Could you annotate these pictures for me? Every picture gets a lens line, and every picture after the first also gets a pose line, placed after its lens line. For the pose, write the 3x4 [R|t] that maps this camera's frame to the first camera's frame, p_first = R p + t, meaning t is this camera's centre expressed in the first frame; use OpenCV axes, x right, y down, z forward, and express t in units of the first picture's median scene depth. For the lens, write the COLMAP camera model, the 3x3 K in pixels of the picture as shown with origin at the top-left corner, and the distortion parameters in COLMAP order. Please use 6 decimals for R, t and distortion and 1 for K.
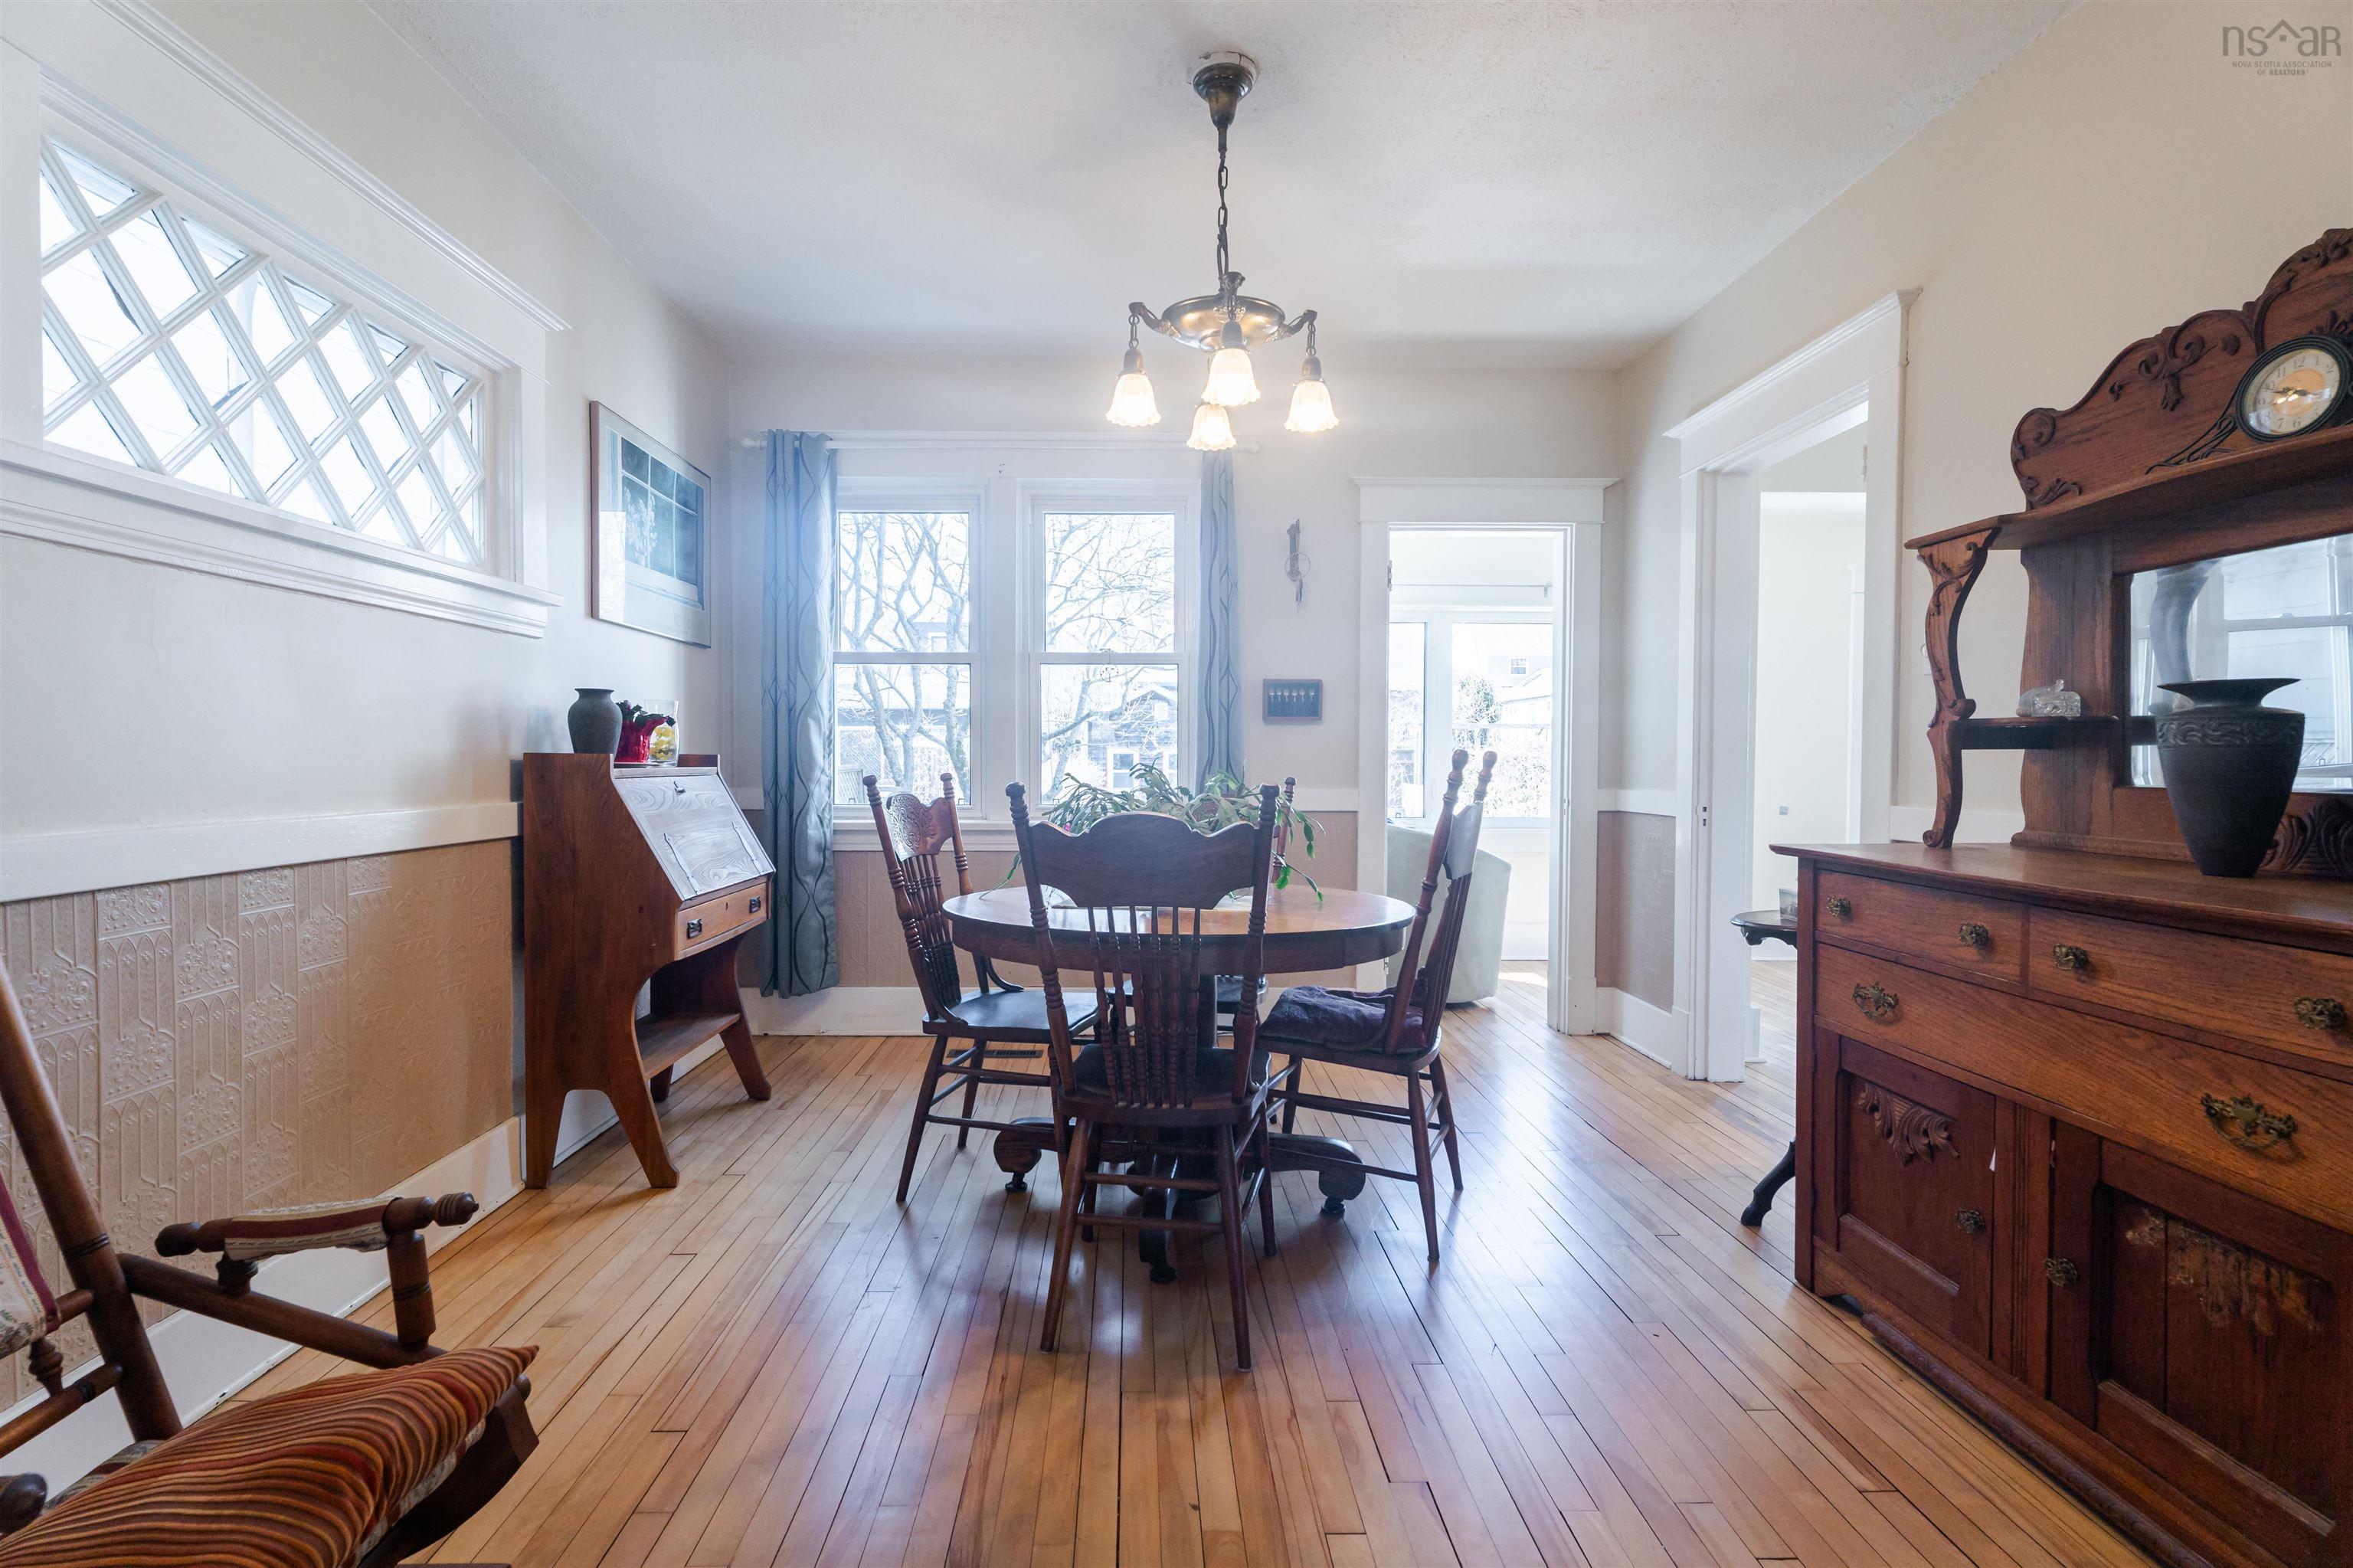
lens RADIAL K [[1070.1, 0, 1156.0], [0, 1070.1, 785.8], [0, 0, 1]] dist [-0.001165, 0.002129]
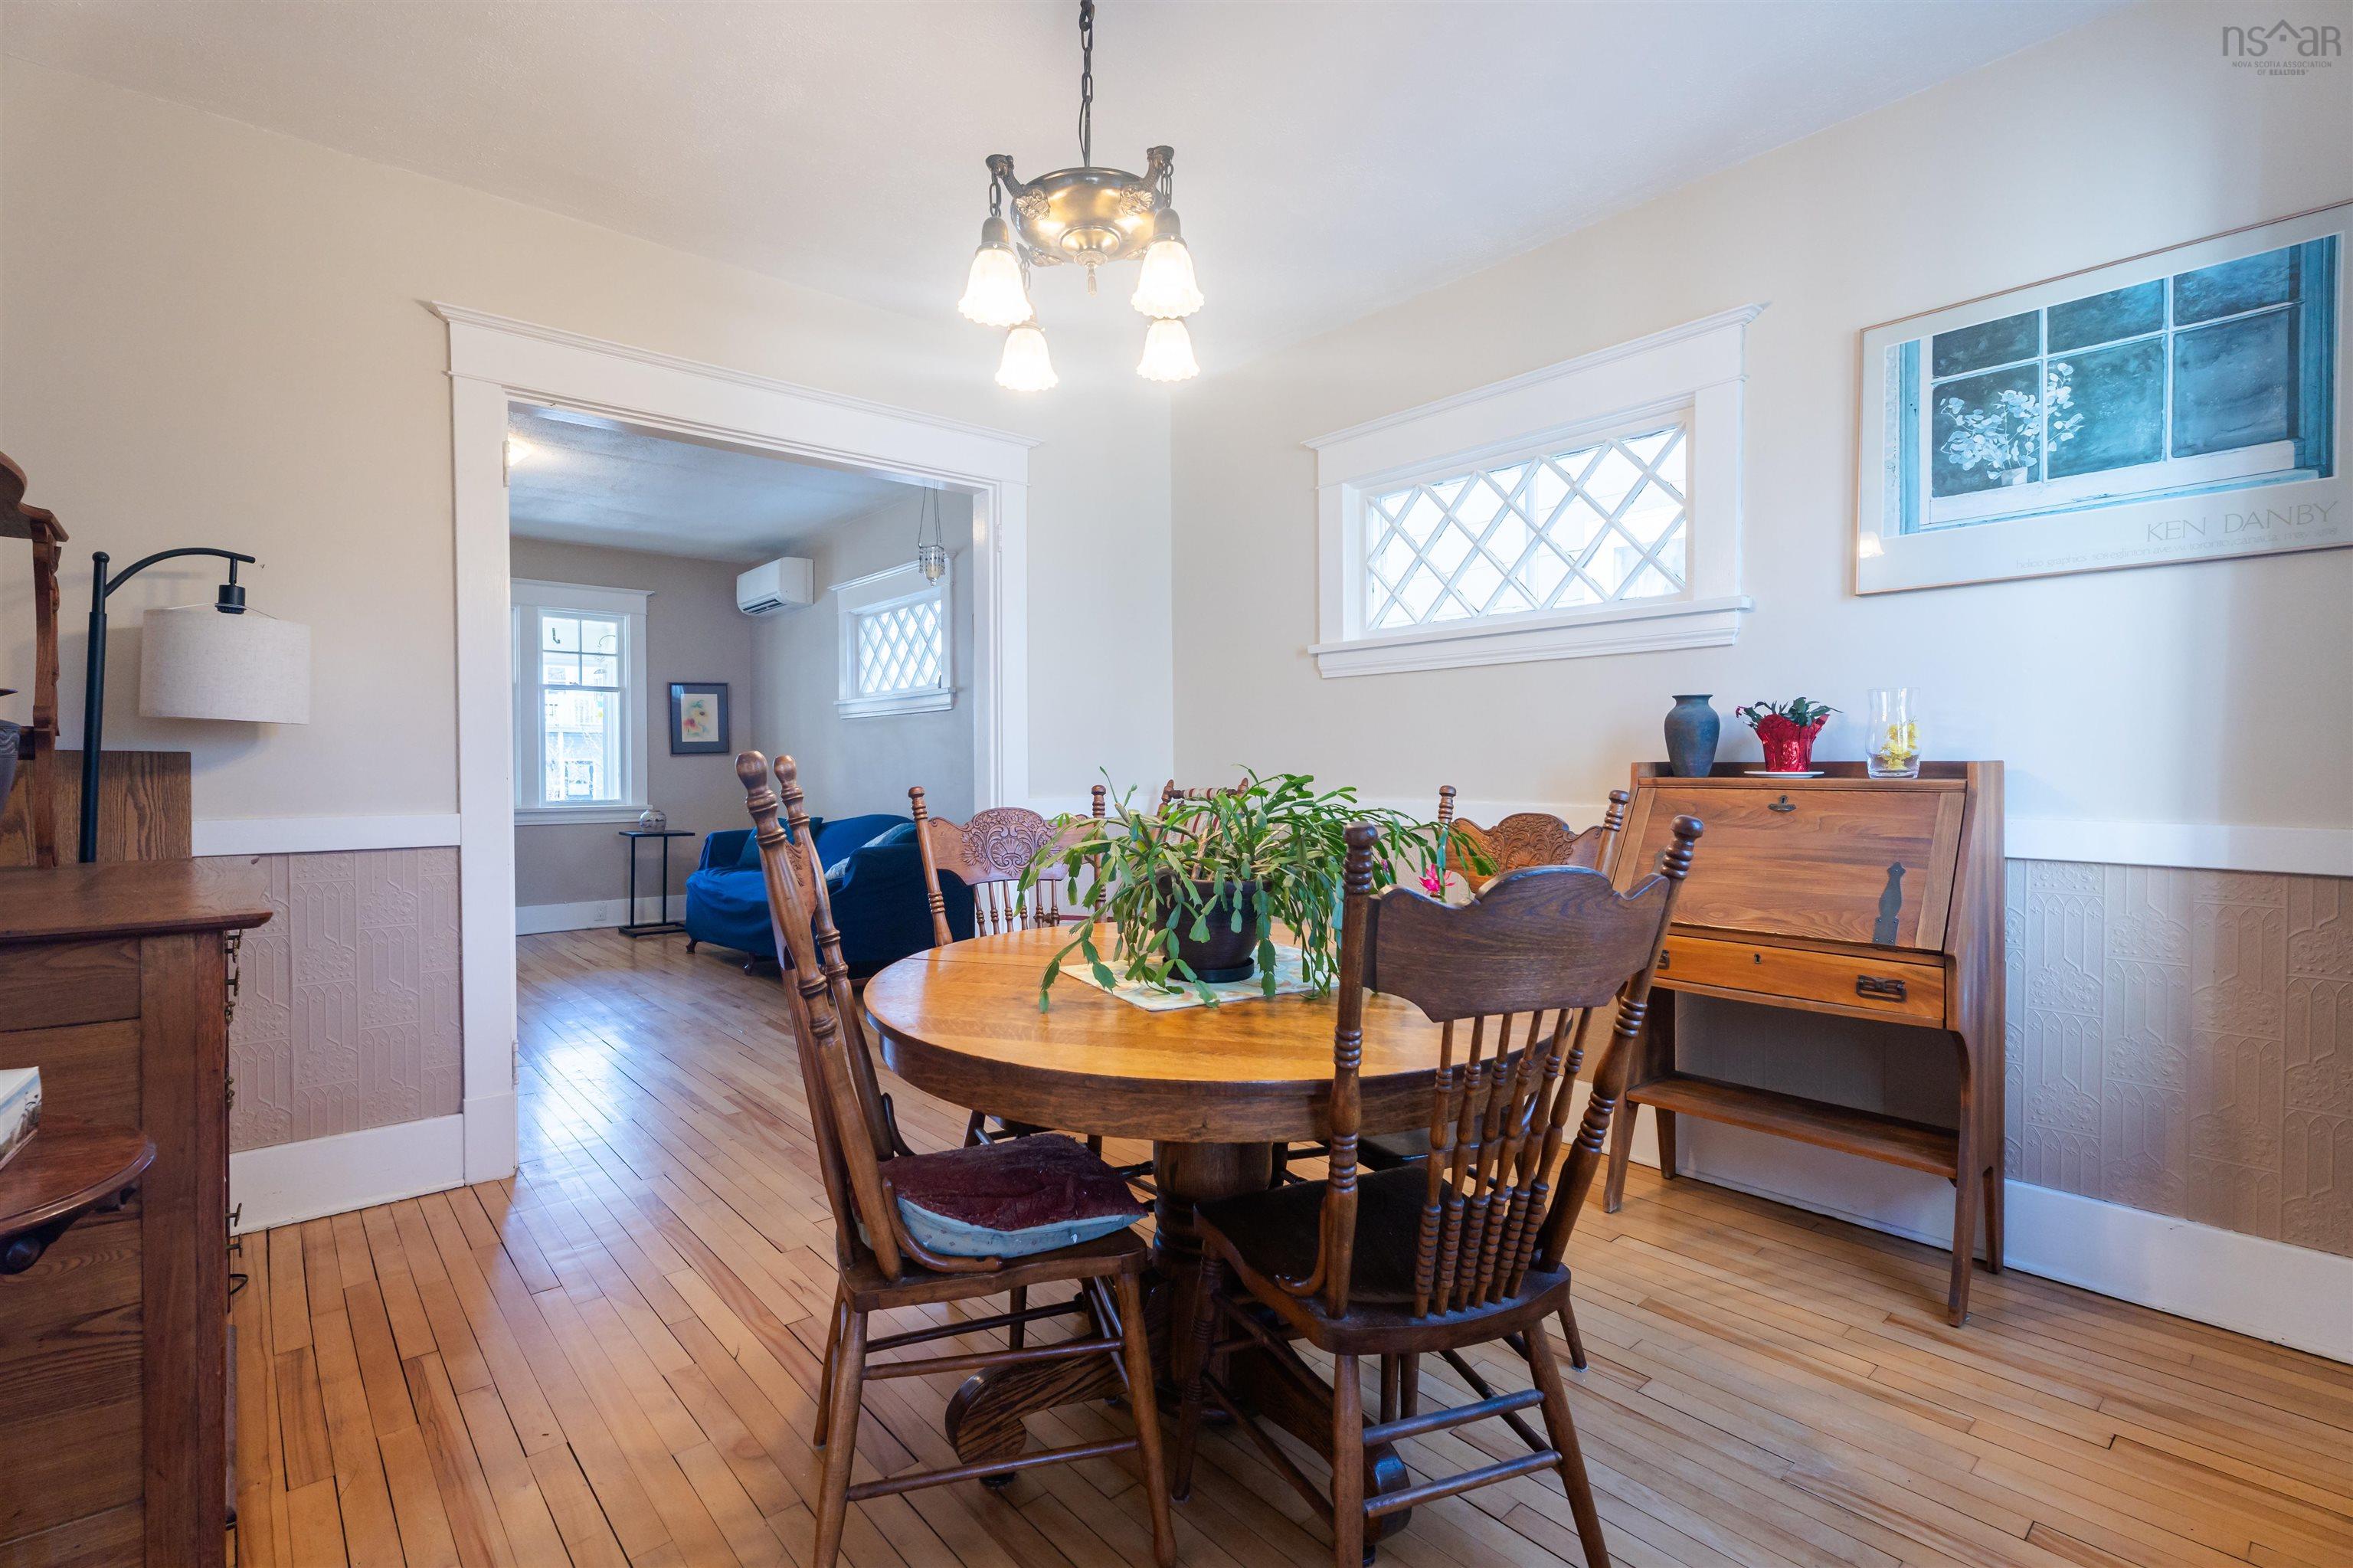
lens RADIAL K [[1070.1, 0, 1173.0], [0, 1070.1, 785.4], [0, 0, 1]] dist [-0.001165, 0.002129]
pose [[-0.766532, 0.011091, -0.642111, 0.467717], [-0.016571, 0.999176, 0.037040, -0.037932], [0.641993, 0.039033, -0.765717, 1.490671]]
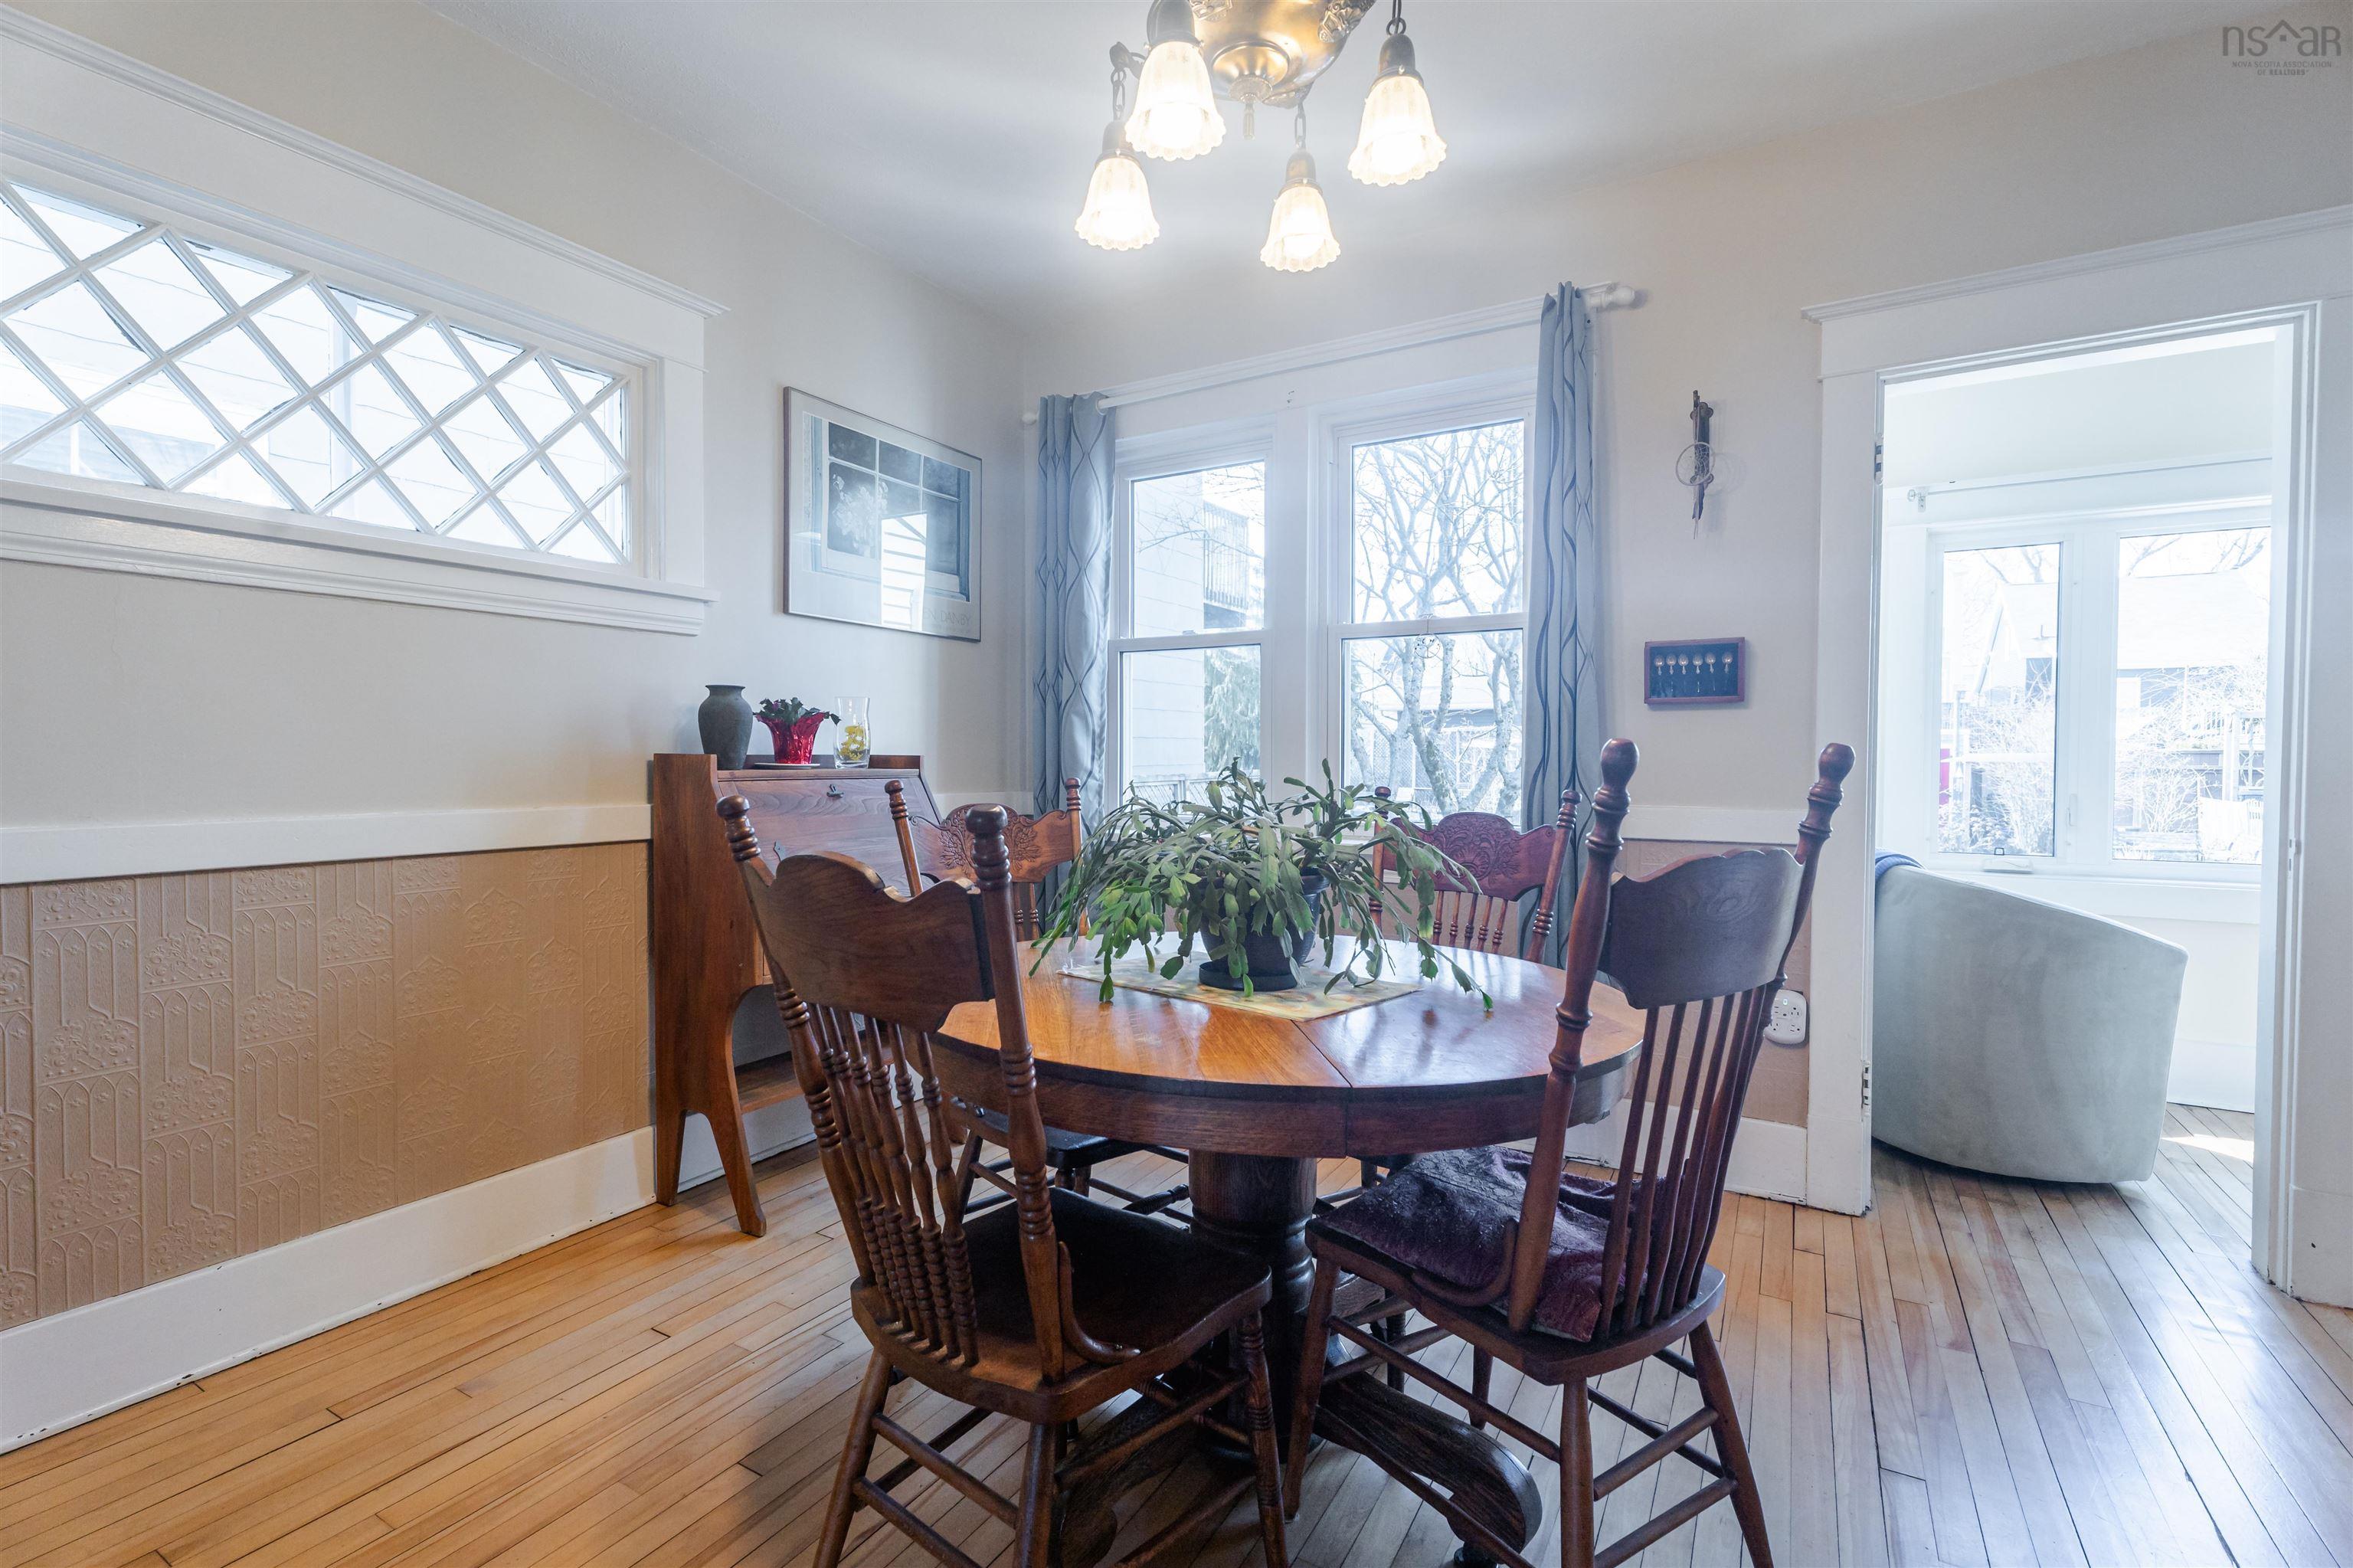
lens RADIAL K [[1070.1, 0, 1146.9], [0, 1070.1, 780.1], [0, 0, 1]] dist [-0.001165, 0.002129]
pose [[0.845040, 0.012098, -0.534566, 0.303343], [-0.015779, 0.999873, -0.002315, -0.011146], [0.534470, 0.010391, 0.845123, 0.418387]]
